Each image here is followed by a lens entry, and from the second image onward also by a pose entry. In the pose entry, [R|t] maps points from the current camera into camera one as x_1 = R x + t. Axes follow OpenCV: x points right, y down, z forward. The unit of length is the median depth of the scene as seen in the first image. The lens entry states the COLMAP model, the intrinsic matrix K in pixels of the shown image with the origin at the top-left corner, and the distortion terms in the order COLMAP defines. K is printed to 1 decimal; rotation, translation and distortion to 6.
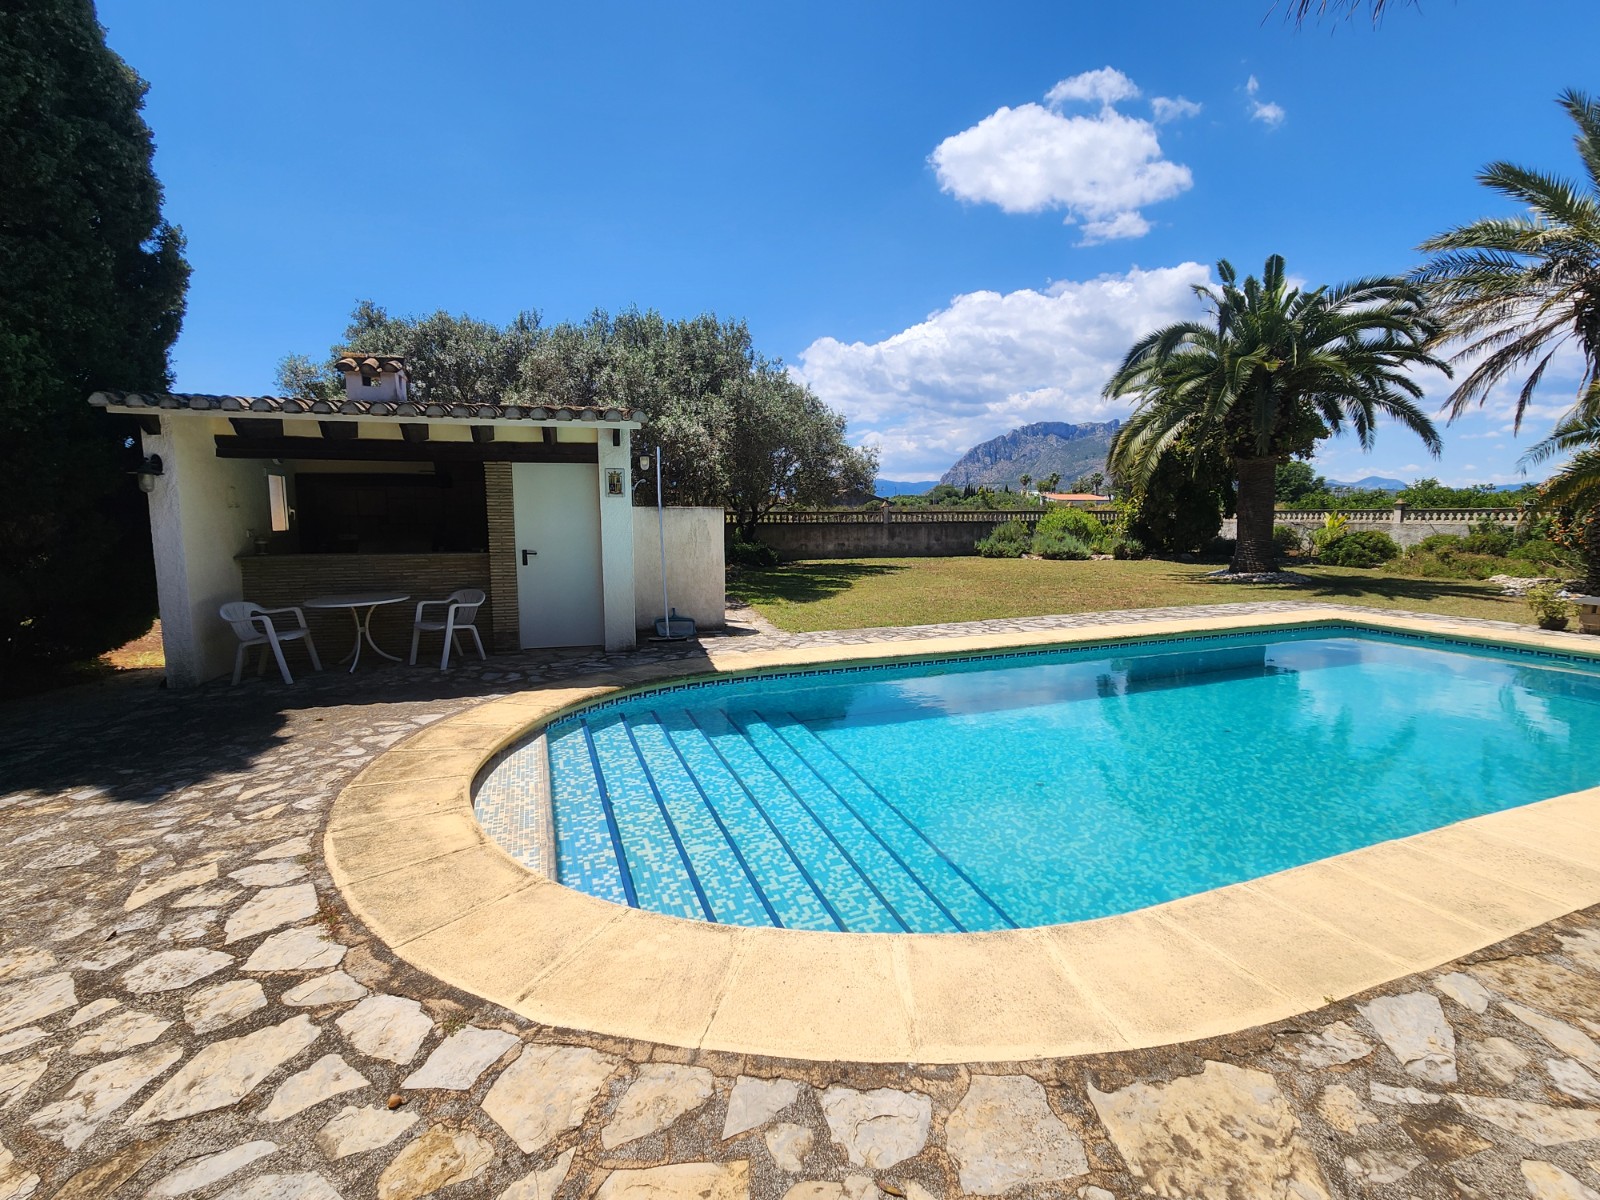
lens RADIAL K [[707.4, 0, 806.1], [0, 707.4, 589.2], [0, 0, 1]] dist [0.000428, 0.000286]
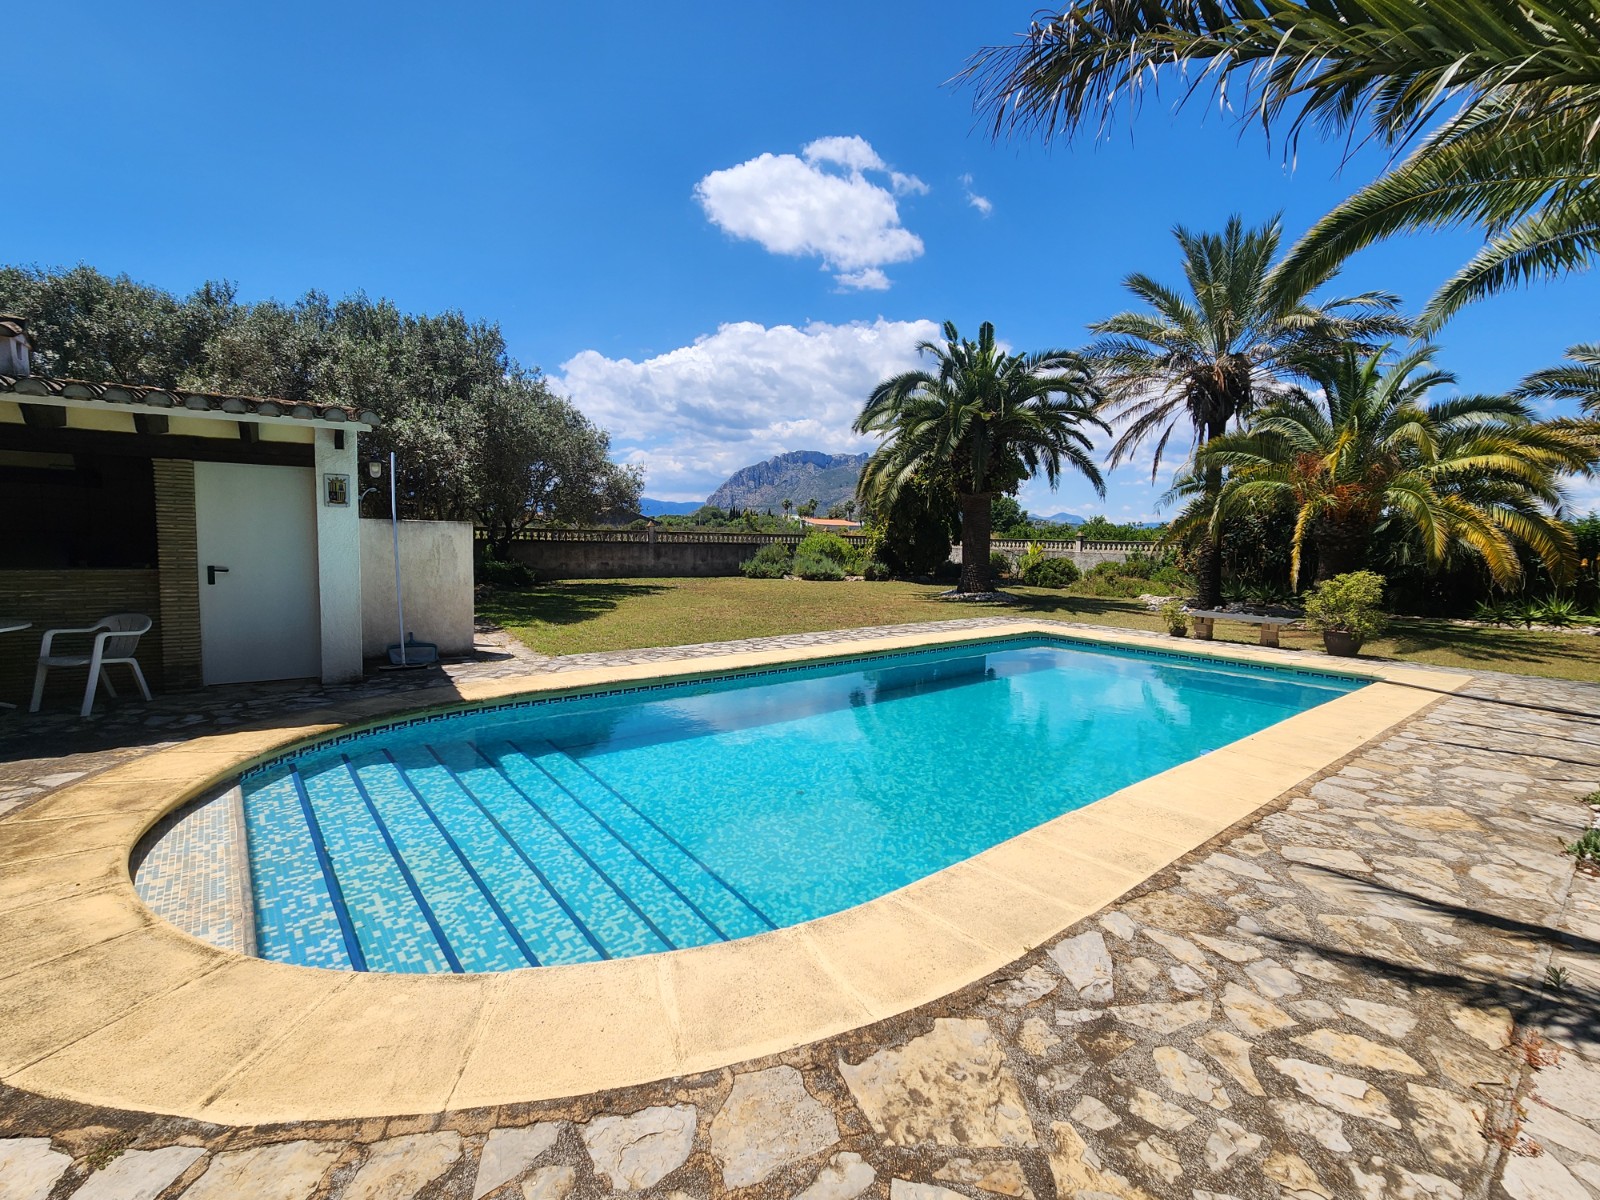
lens RADIAL K [[707.4, 0, 802.9], [0, 707.4, 591.1], [0, 0, 1]] dist [0.000428, 0.000286]
pose [[0.948596, -0.000489, 0.316490, -0.000005], [0.008635, 0.999666, -0.024339, 0.000294], [-0.316373, 0.025821, 0.948283, -0.010223]]
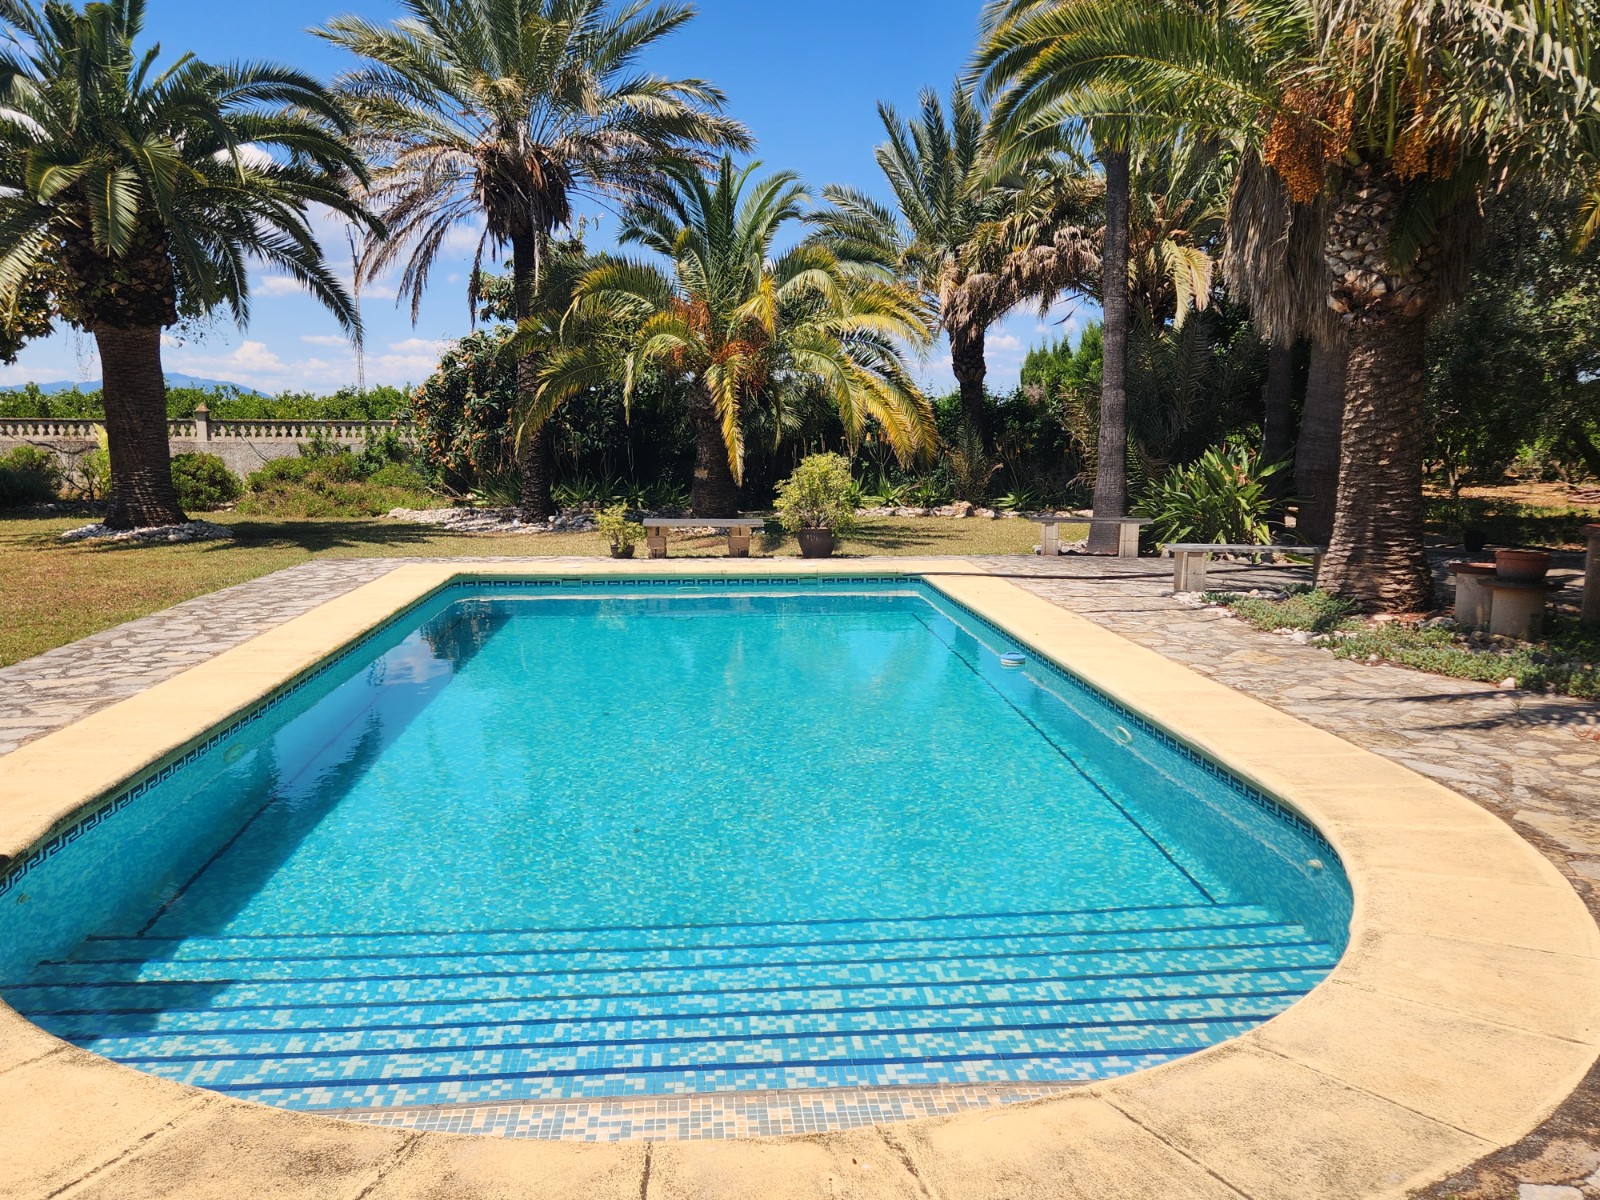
lens RADIAL K [[1308.1, 0, 794.6], [0, 1308.1, 601.5], [0, 0, 1]] dist [0.032529, -0.003526]
pose [[0.300888, -0.120959, 0.945957, -0.607134], [0.098453, 0.990563, 0.095347, -0.033452], [-0.948564, 0.064443, 0.309958, 0.414233]]
